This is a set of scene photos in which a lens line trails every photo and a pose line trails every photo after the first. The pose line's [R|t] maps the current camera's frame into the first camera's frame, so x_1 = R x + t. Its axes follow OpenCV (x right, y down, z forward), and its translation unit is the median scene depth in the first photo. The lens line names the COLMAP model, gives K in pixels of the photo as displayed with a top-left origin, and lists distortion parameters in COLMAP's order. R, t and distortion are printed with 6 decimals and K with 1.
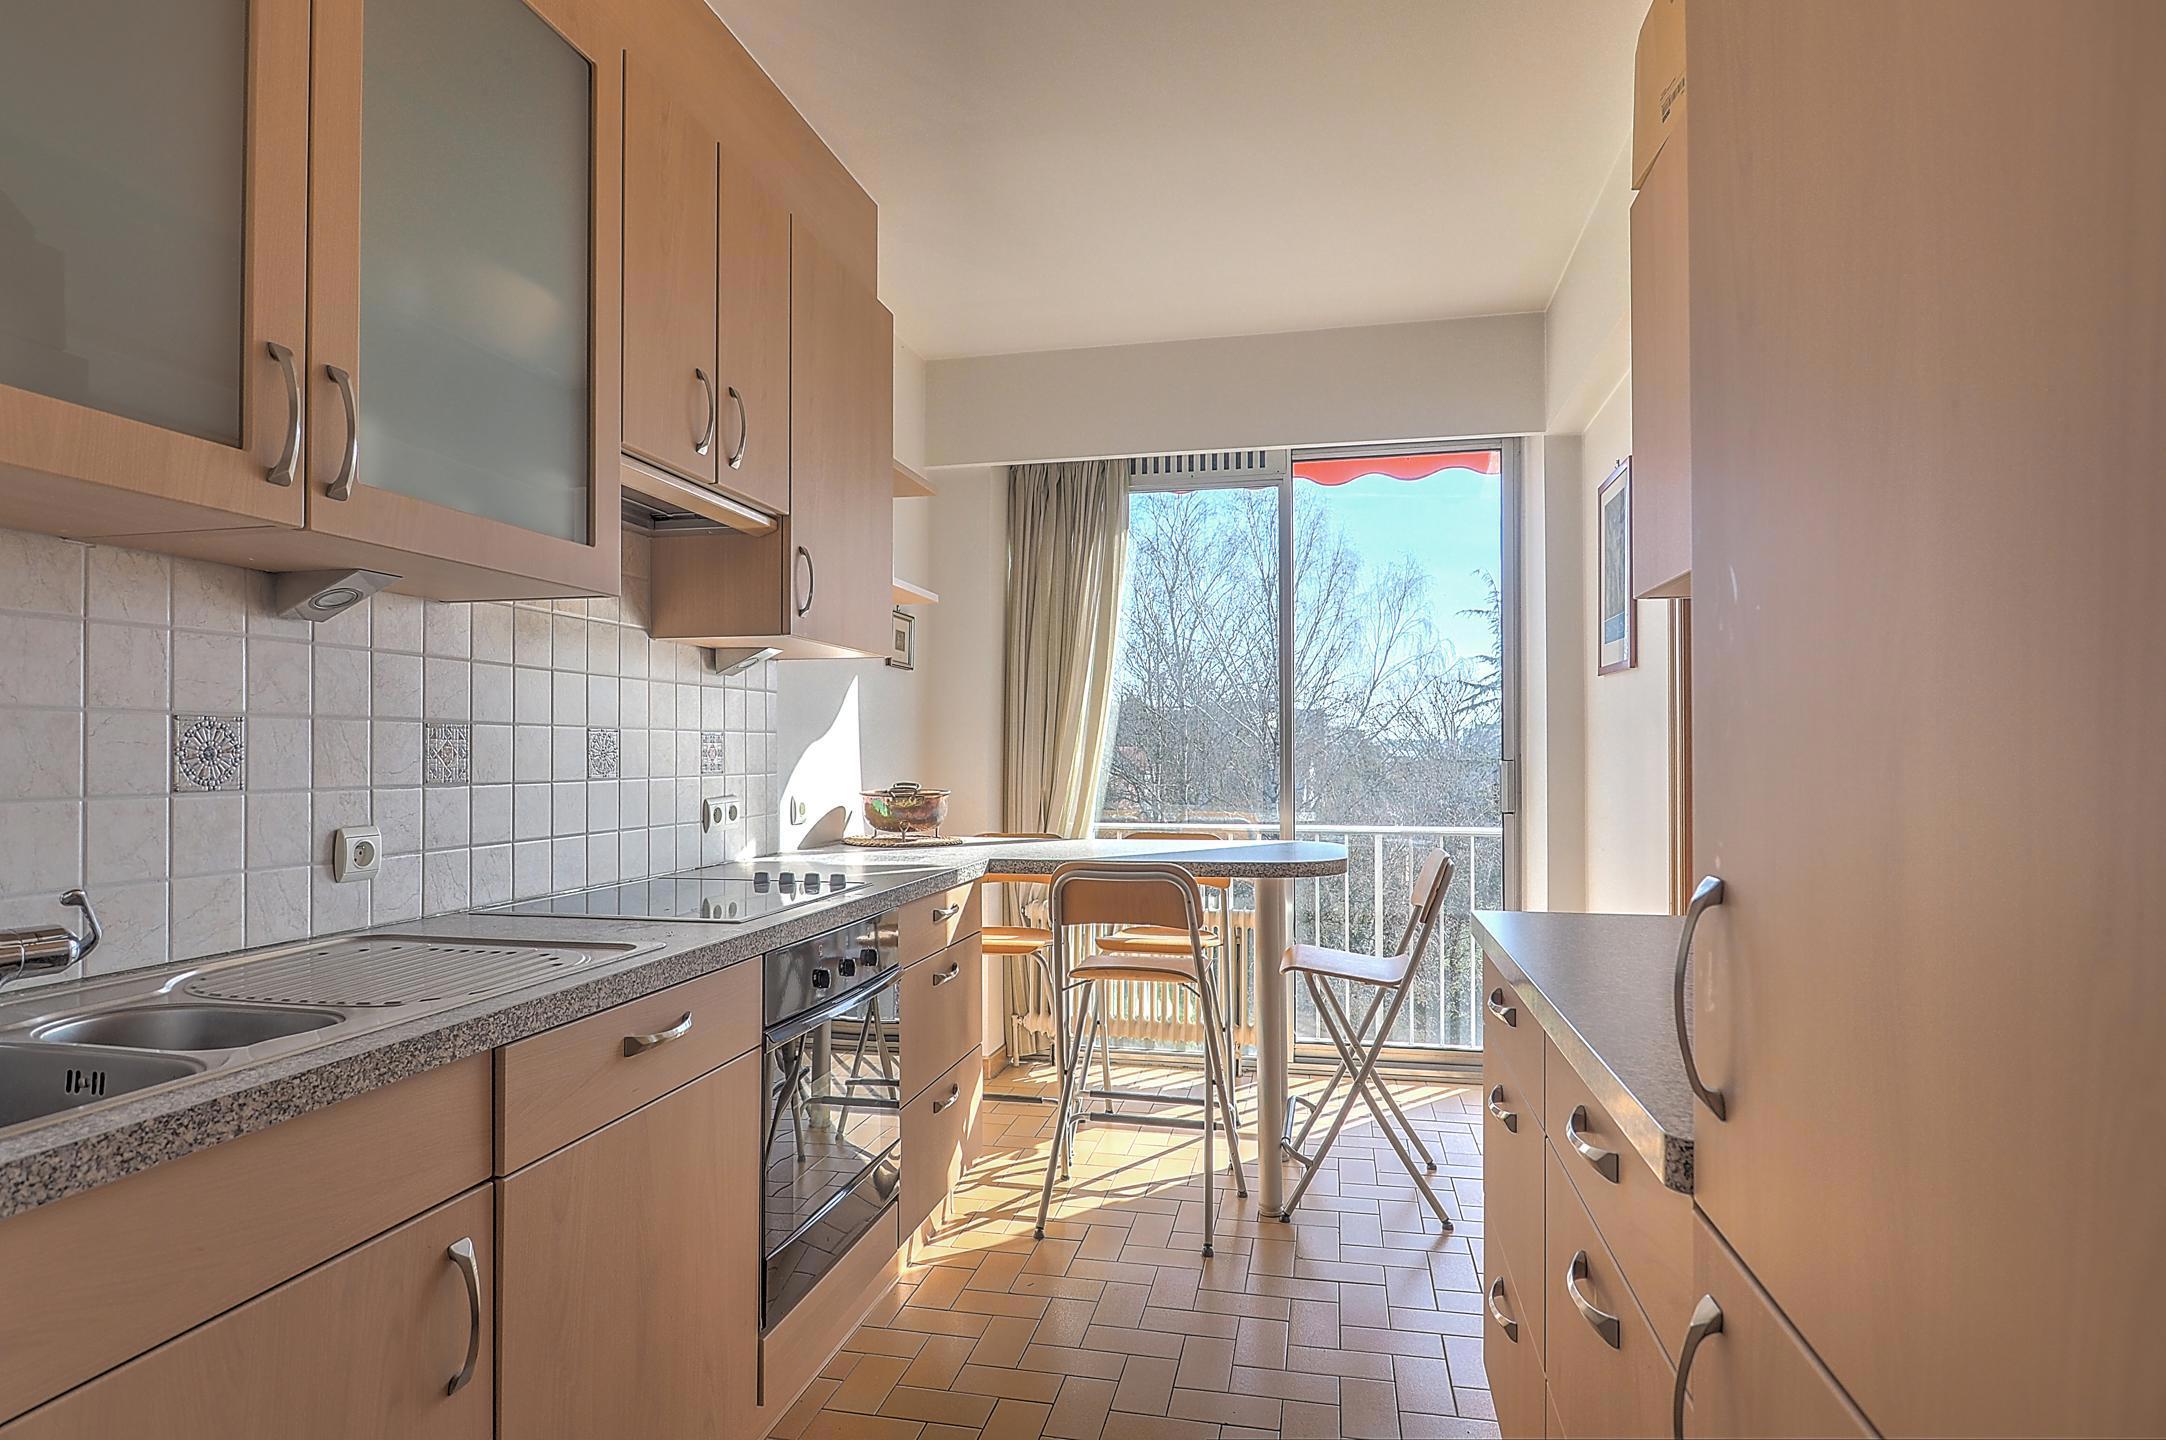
lens RADIAL K [[1182.2, 0, 1080.5], [0, 1182.2, 748.0], [0, 0, 1]] dist [-0.002941, -0.002756]
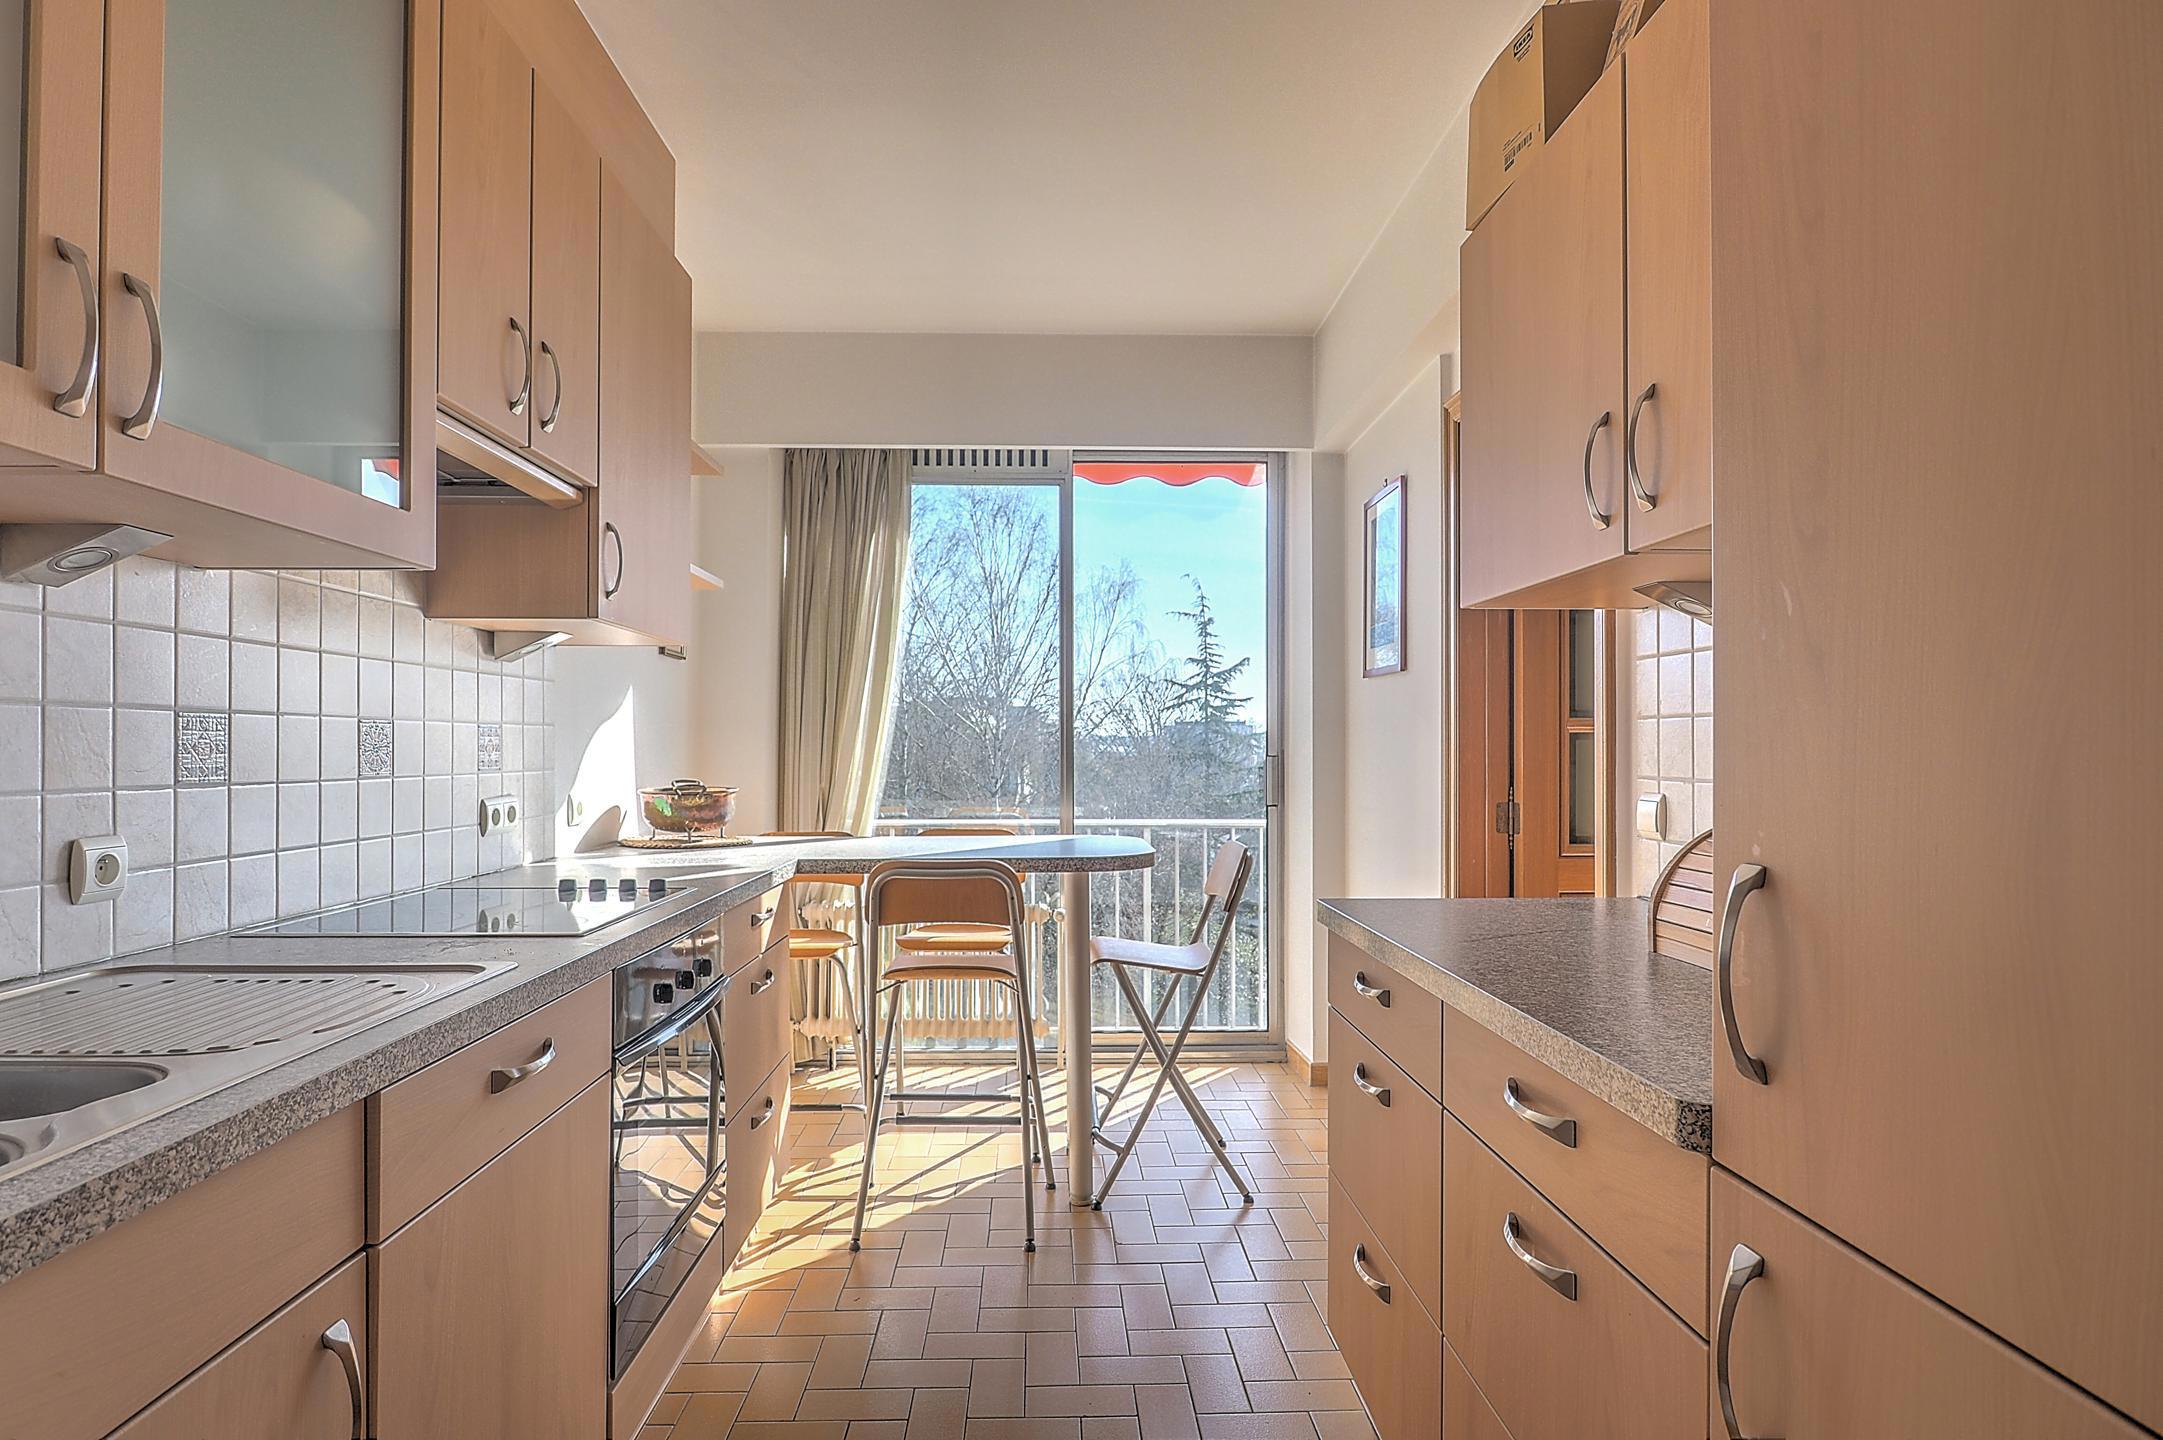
lens RADIAL K [[1175.7, 0, 1068.7], [0, 1175.7, 747.2], [0, 0, 1]] dist [-0.006012, -0.001563]
pose [[0.970079, 0.002207, 0.242778, -0.100934], [-0.003050, 0.999991, 0.003097, -0.000282], [-0.242769, -0.003745, 0.970077, 0.027339]]
